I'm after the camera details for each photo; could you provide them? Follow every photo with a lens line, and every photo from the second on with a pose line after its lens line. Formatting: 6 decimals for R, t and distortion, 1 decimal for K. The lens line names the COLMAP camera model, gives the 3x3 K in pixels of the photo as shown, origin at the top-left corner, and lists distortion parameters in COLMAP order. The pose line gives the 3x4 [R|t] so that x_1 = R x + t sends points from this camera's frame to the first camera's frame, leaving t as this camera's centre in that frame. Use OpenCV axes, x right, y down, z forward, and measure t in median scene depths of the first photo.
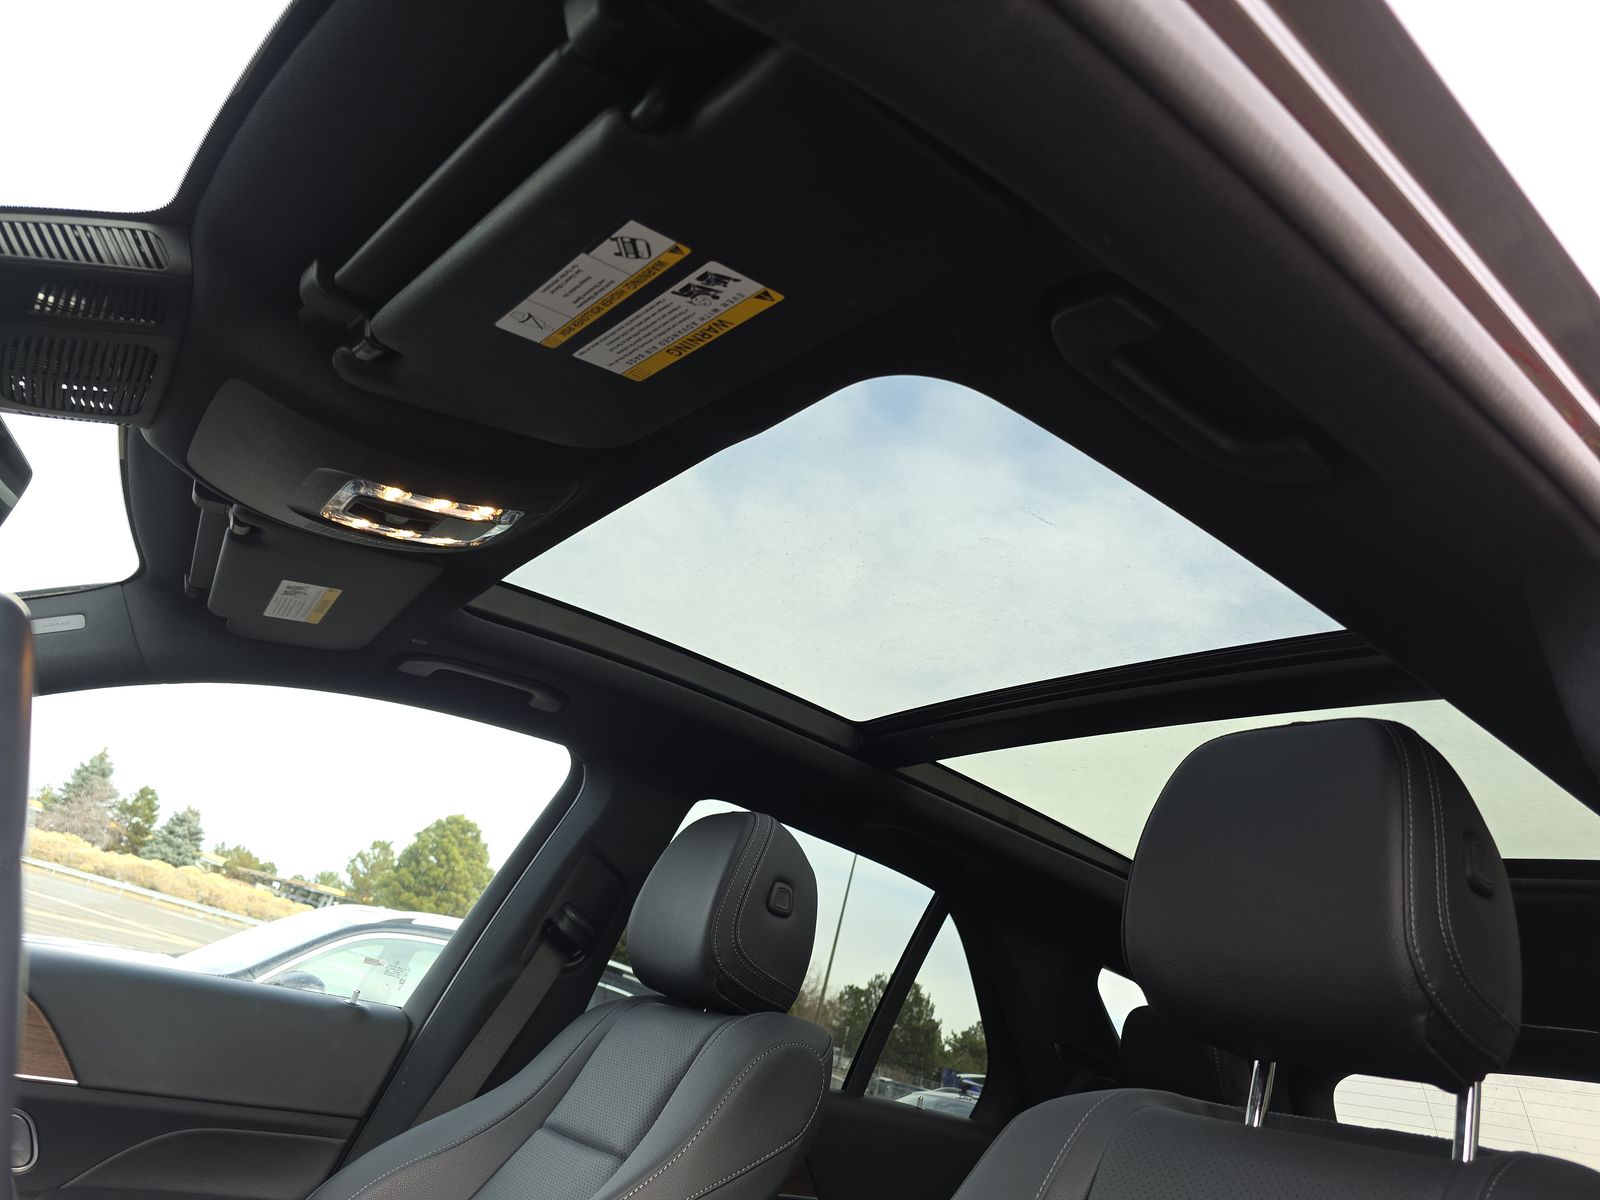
lens RADIAL K [[1076.4, 0, 821.2], [0, 1076.4, 617.6], [0, 0, 1]] dist [0.039407, -0.042486]
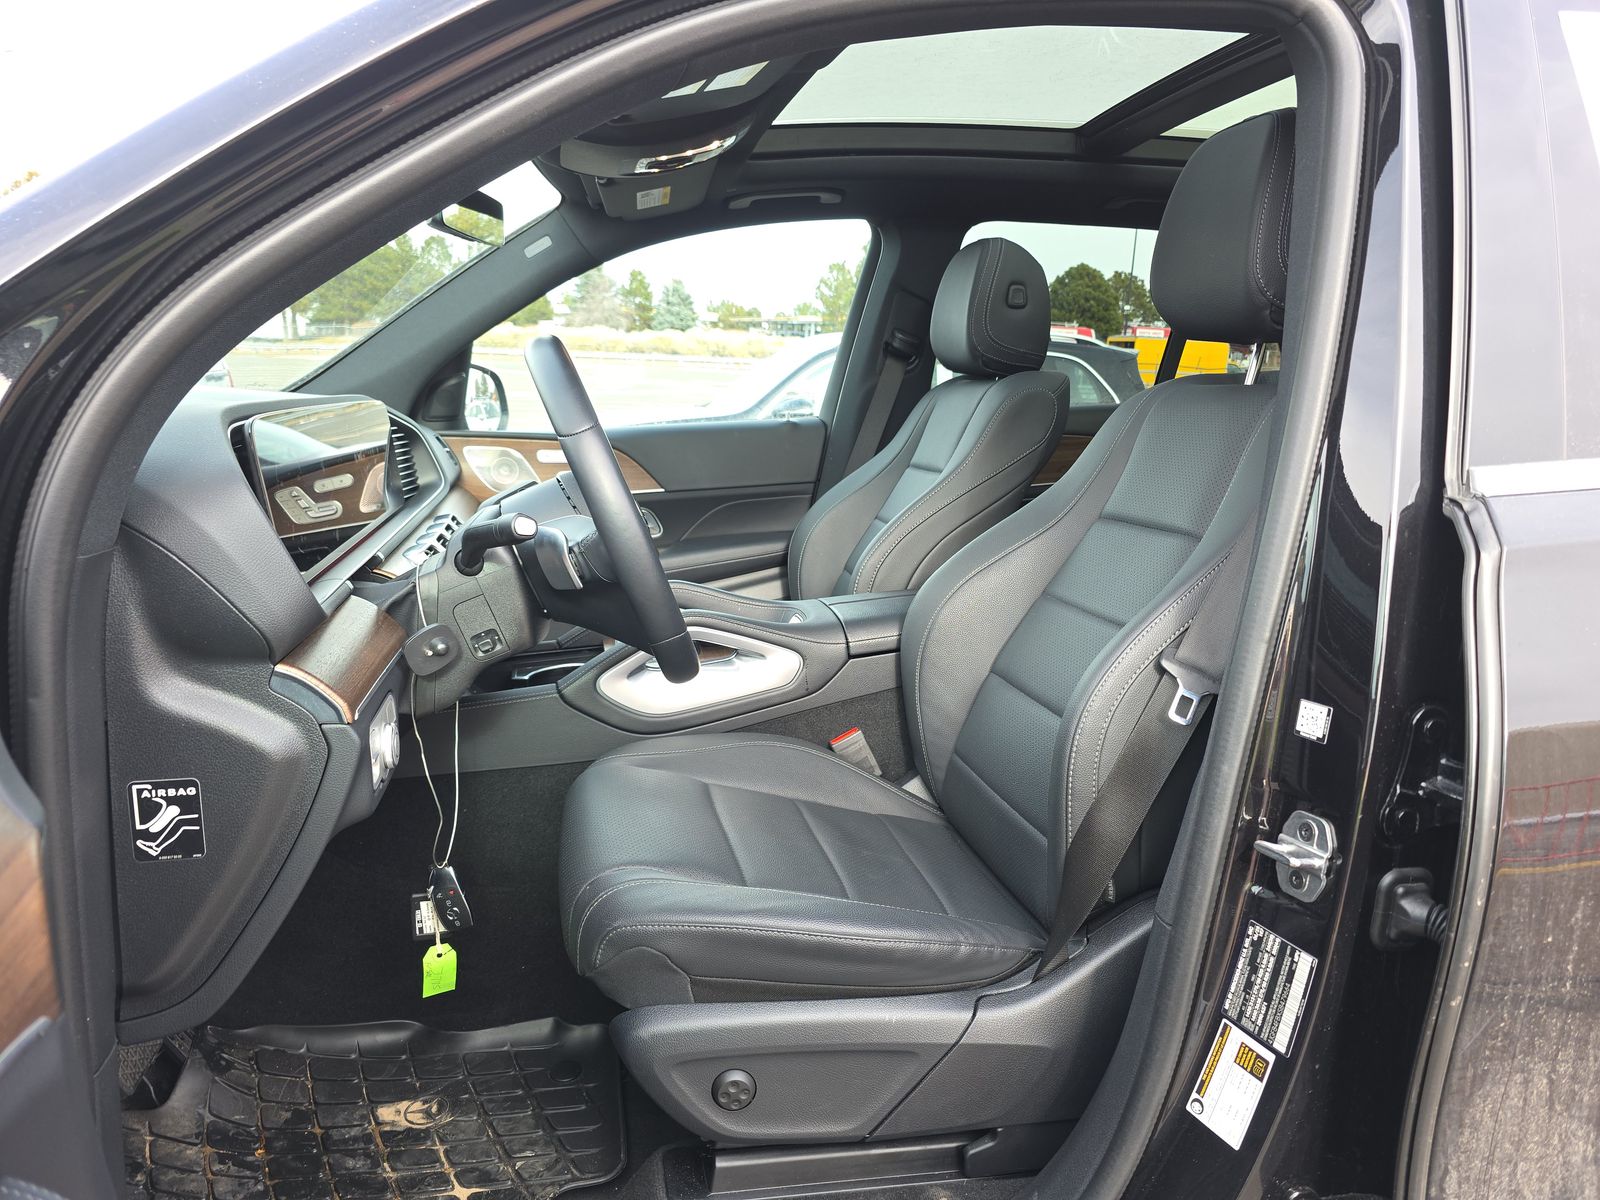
lens RADIAL K [[1076.4, 0, 821.2], [0, 1076.4, 617.6], [0, 0, 1]] dist [0.039407, -0.042486]
pose [[0.889789, -0.118745, -0.440654, 0.283330], [0.338369, 0.819571, 0.462396, -0.126657], [0.306240, -0.560539, 0.769424, -0.377371]]
